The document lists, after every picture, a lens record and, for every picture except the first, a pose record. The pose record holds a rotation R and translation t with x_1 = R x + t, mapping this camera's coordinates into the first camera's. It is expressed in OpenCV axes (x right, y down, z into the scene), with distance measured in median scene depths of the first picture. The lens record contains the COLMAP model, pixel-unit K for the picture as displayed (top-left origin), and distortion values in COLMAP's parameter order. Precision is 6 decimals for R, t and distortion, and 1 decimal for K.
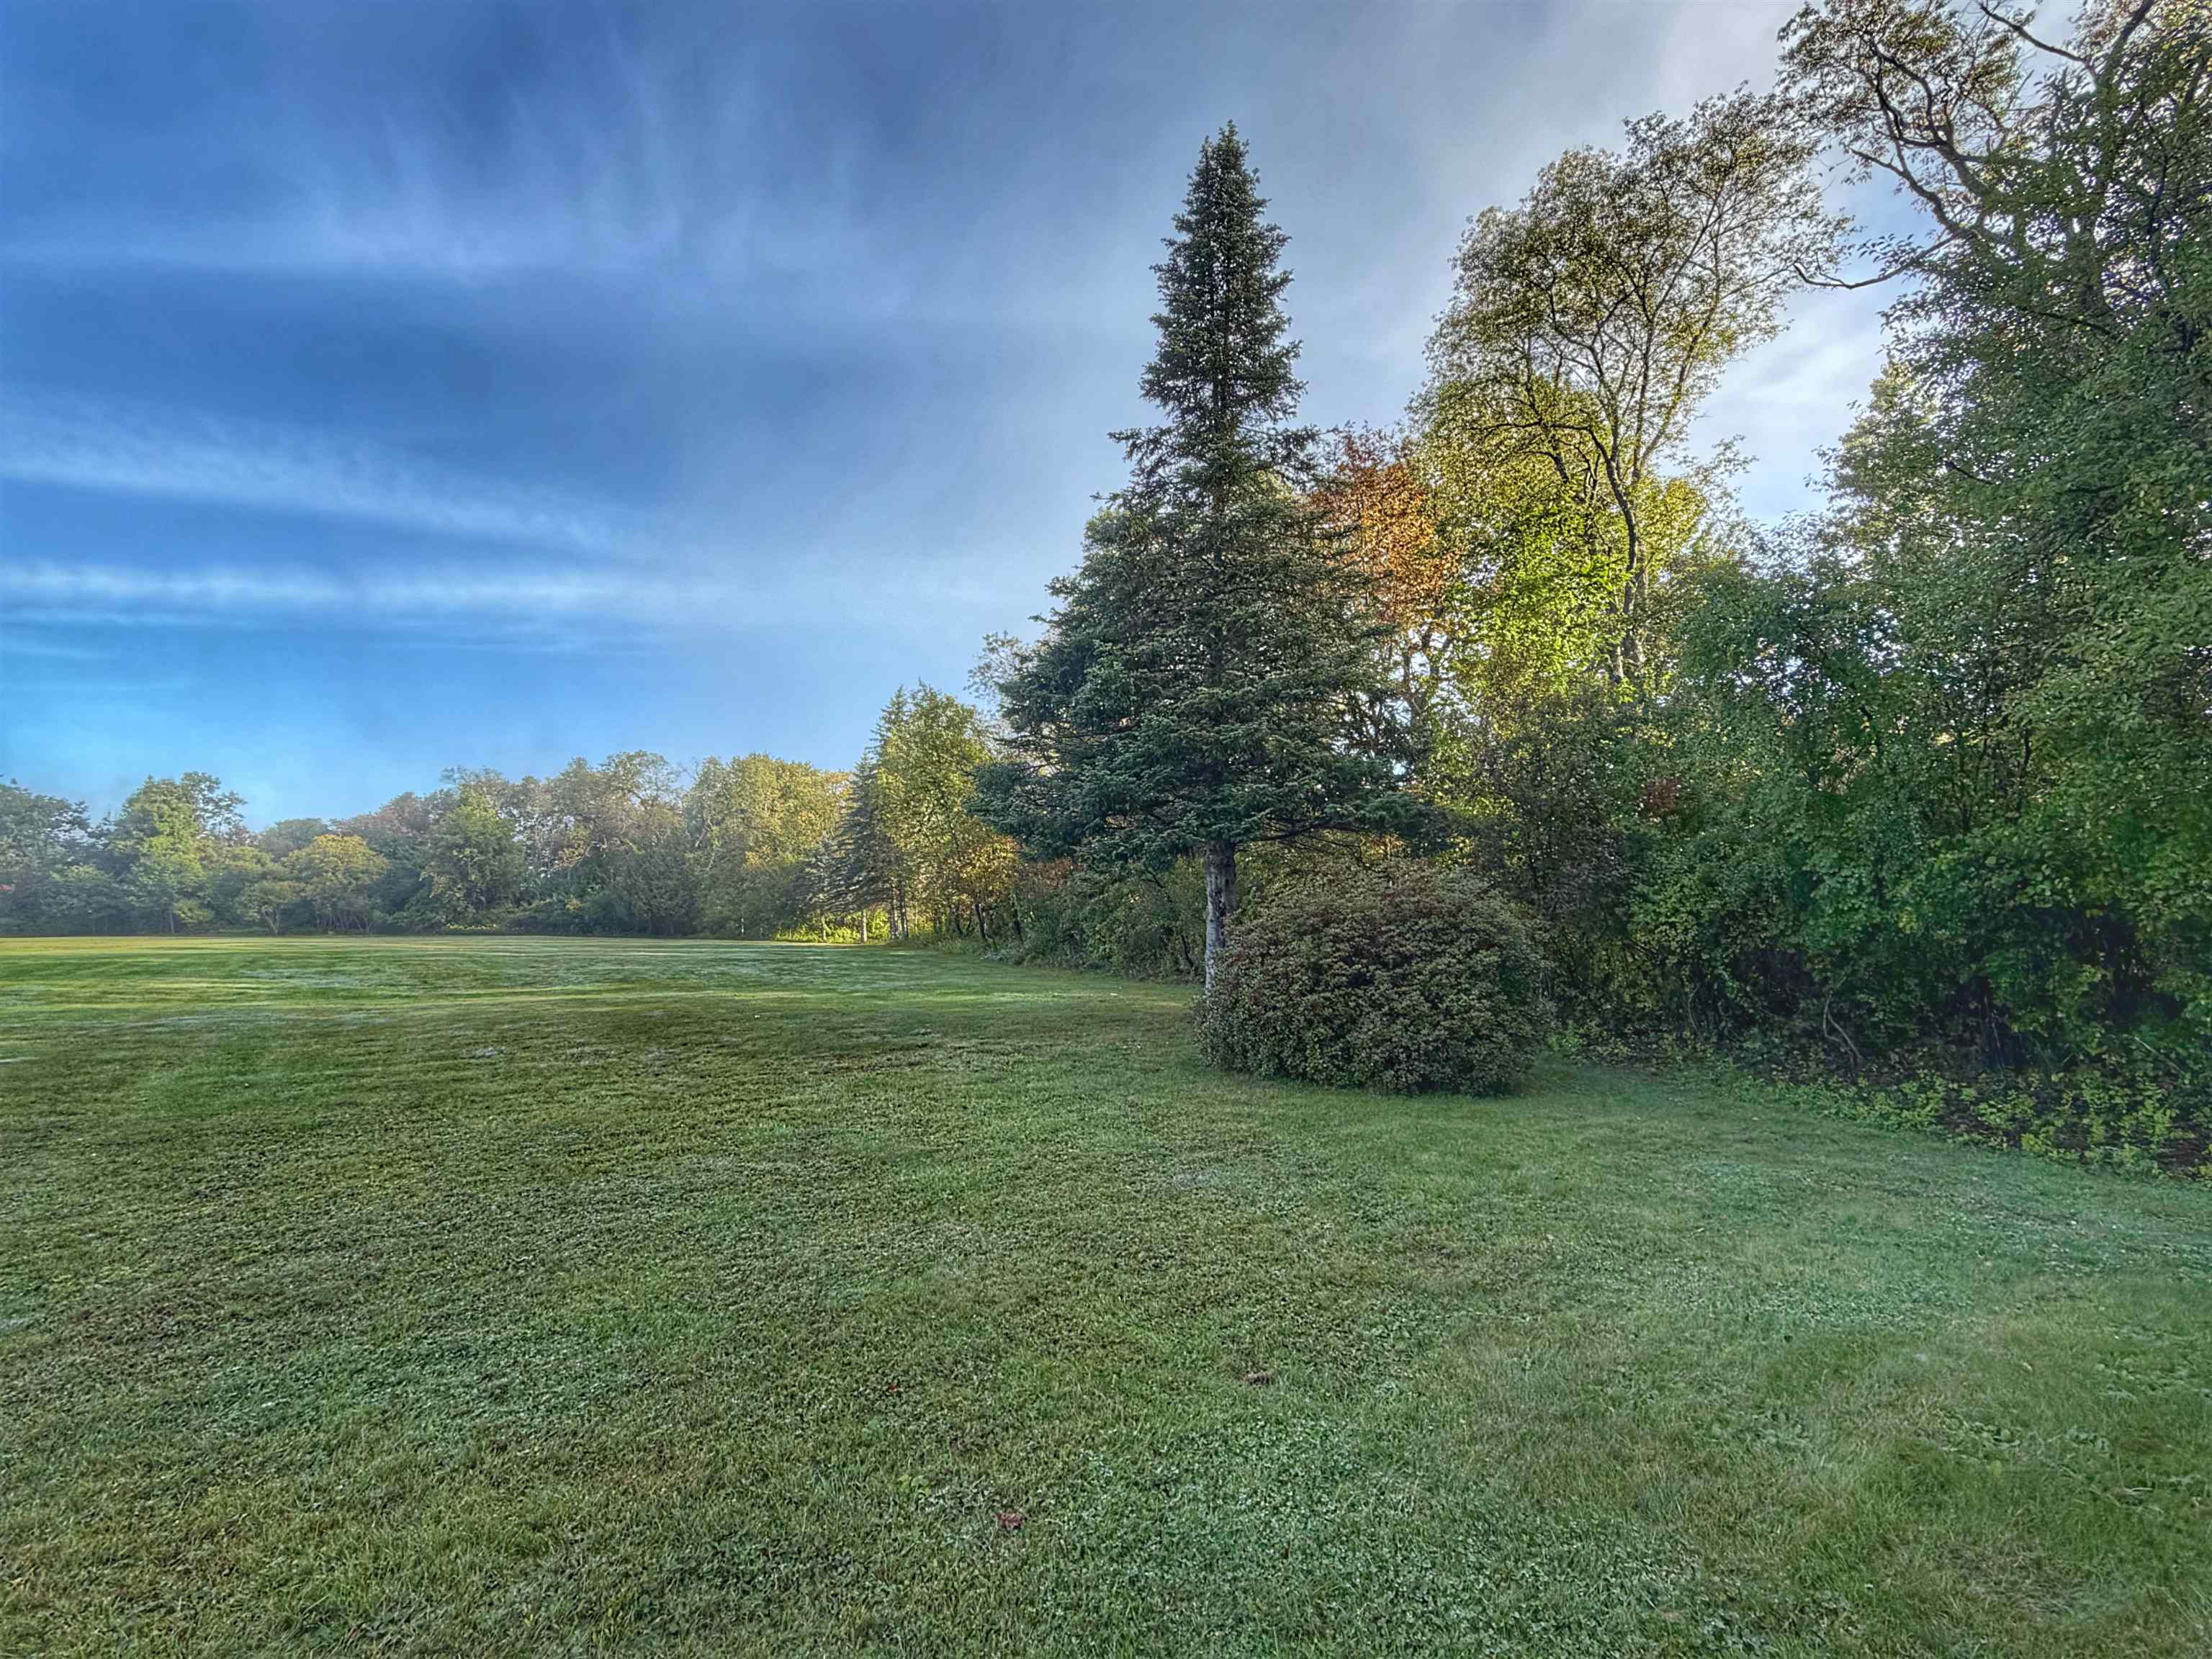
lens RADIAL K [[1082.6, 0, 1109.3], [0, 1082.6, 817.4], [0, 0, 1]] dist [-0.000813, -0.000219]
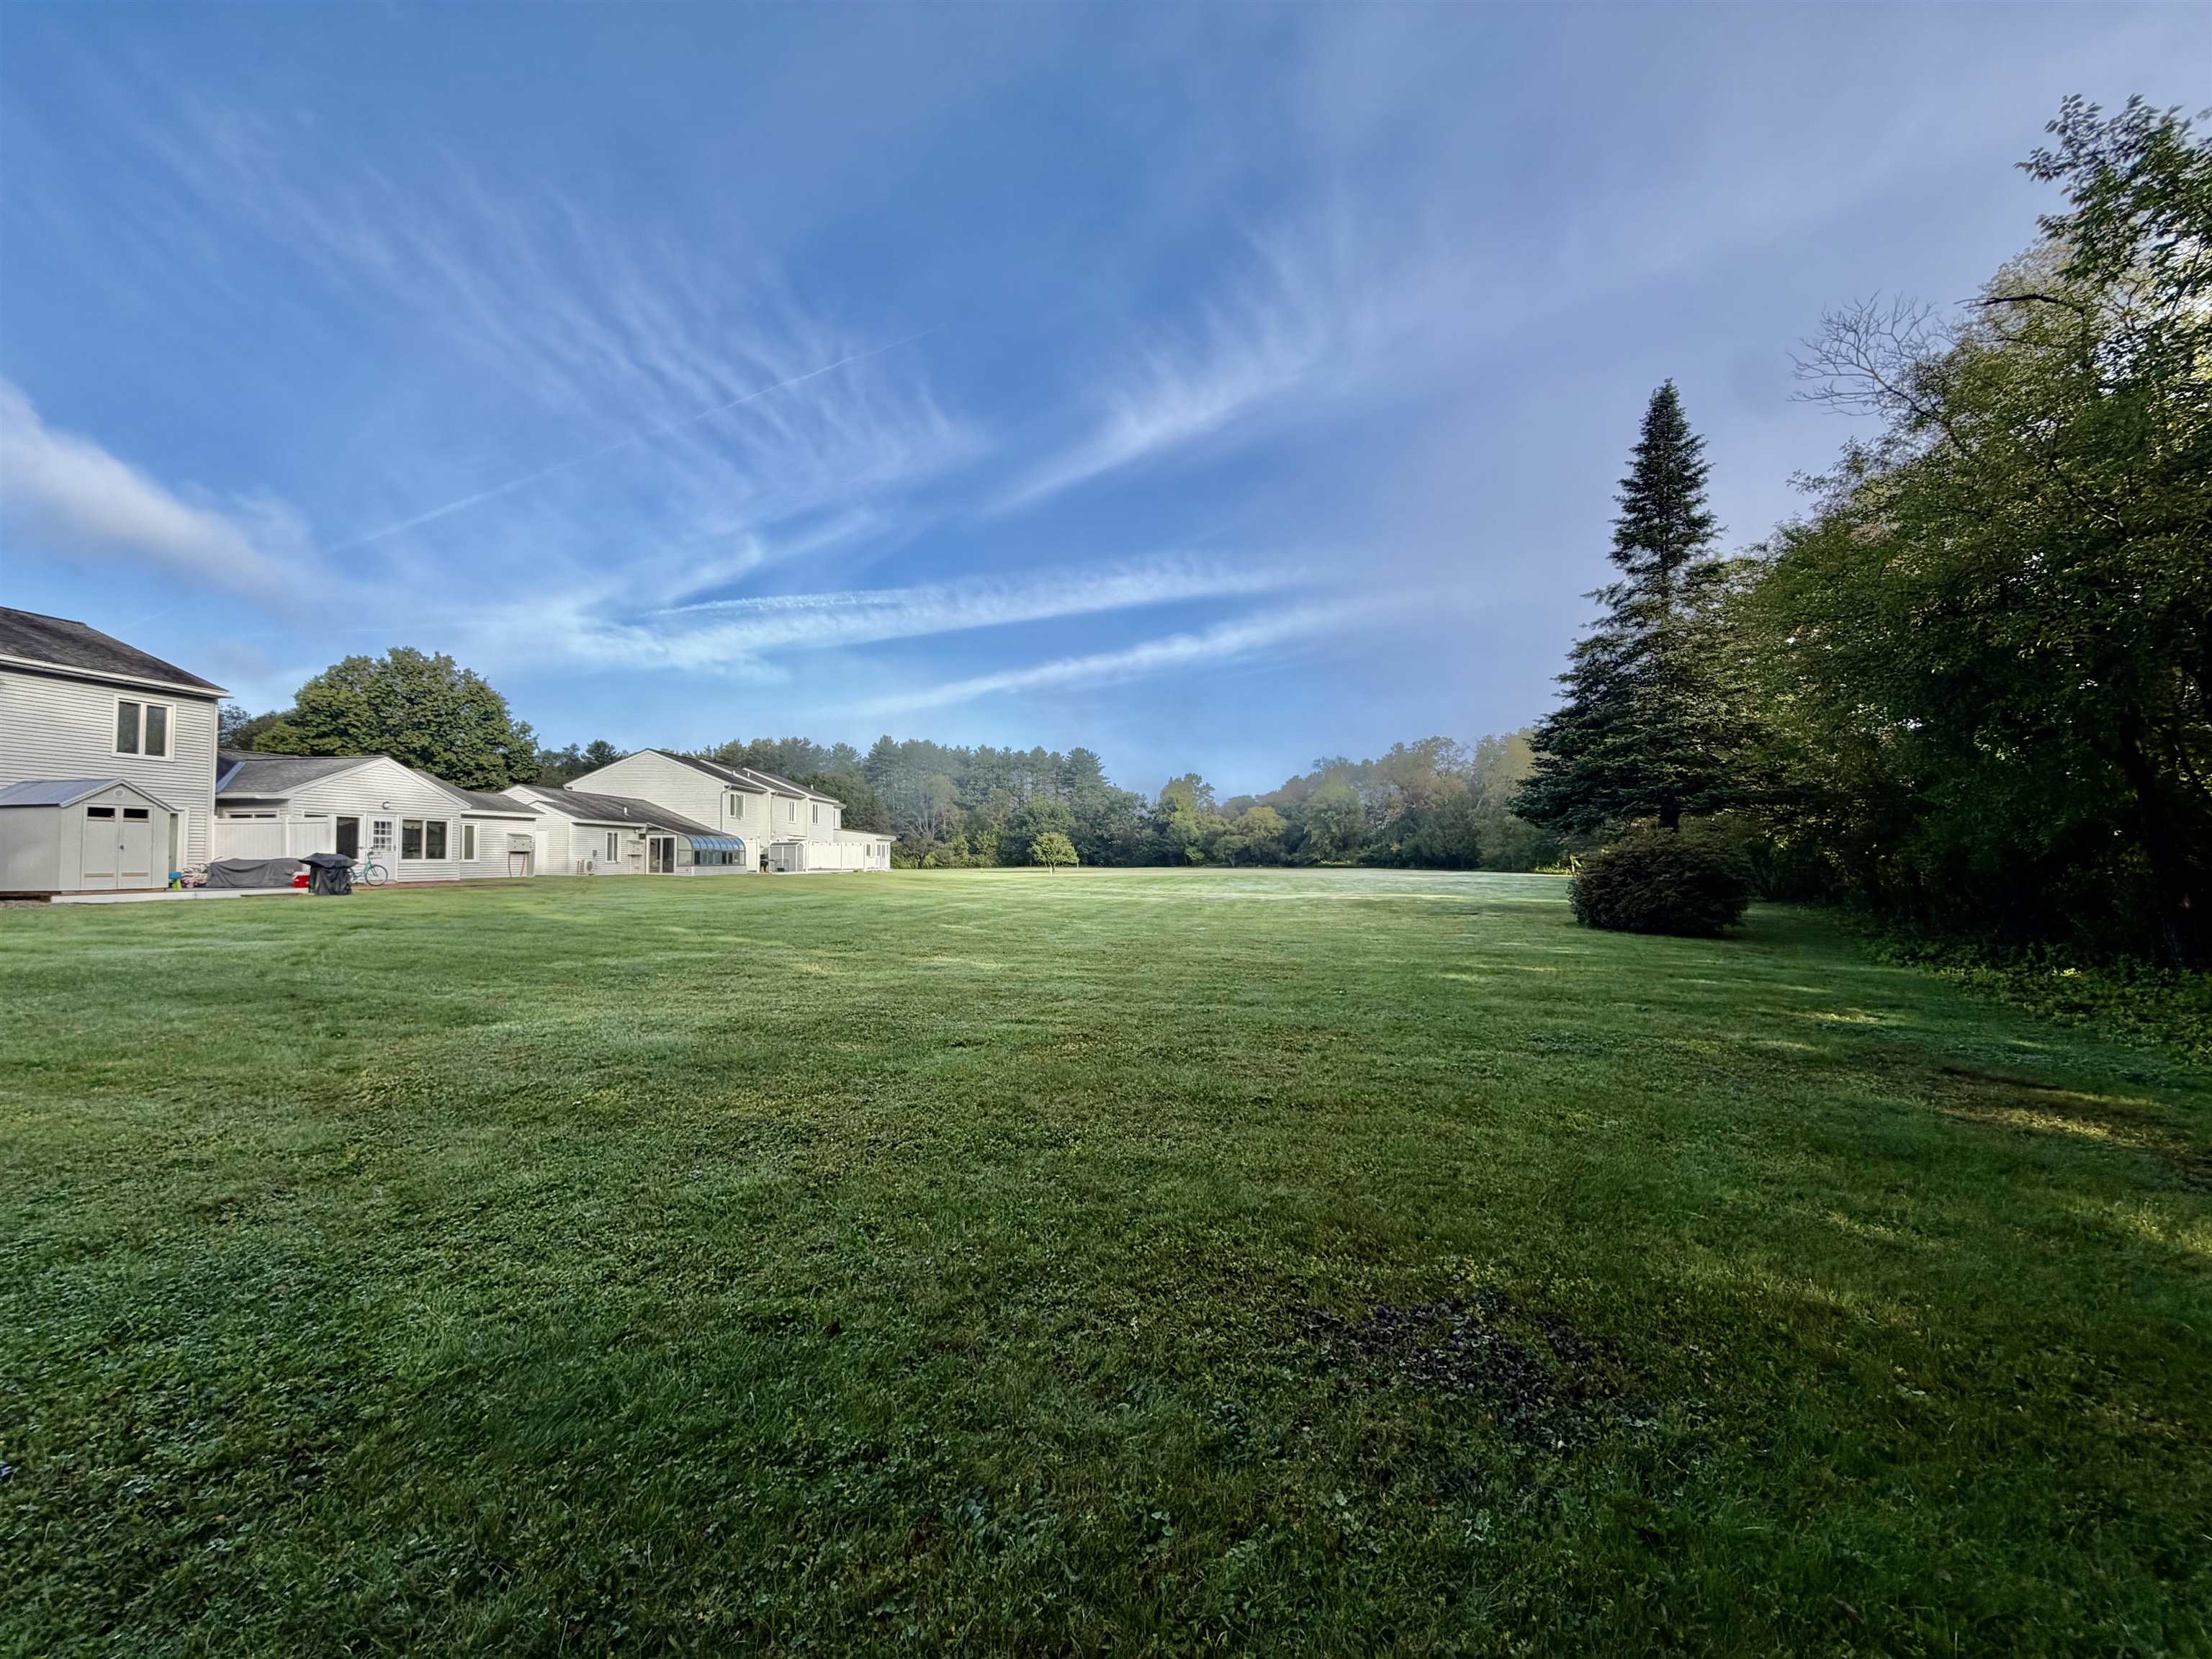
lens RADIAL K [[889.0, 0, 1106.3], [0, 889.0, 833.8], [0, 0, 1]] dist [-0.000182, -0.000007]
pose [[0.700865, -0.021347, -0.712974, 0.085120], [0.069749, 0.996813, 0.038719, -0.011088], [0.709876, -0.076866, 0.700120, -0.113363]]
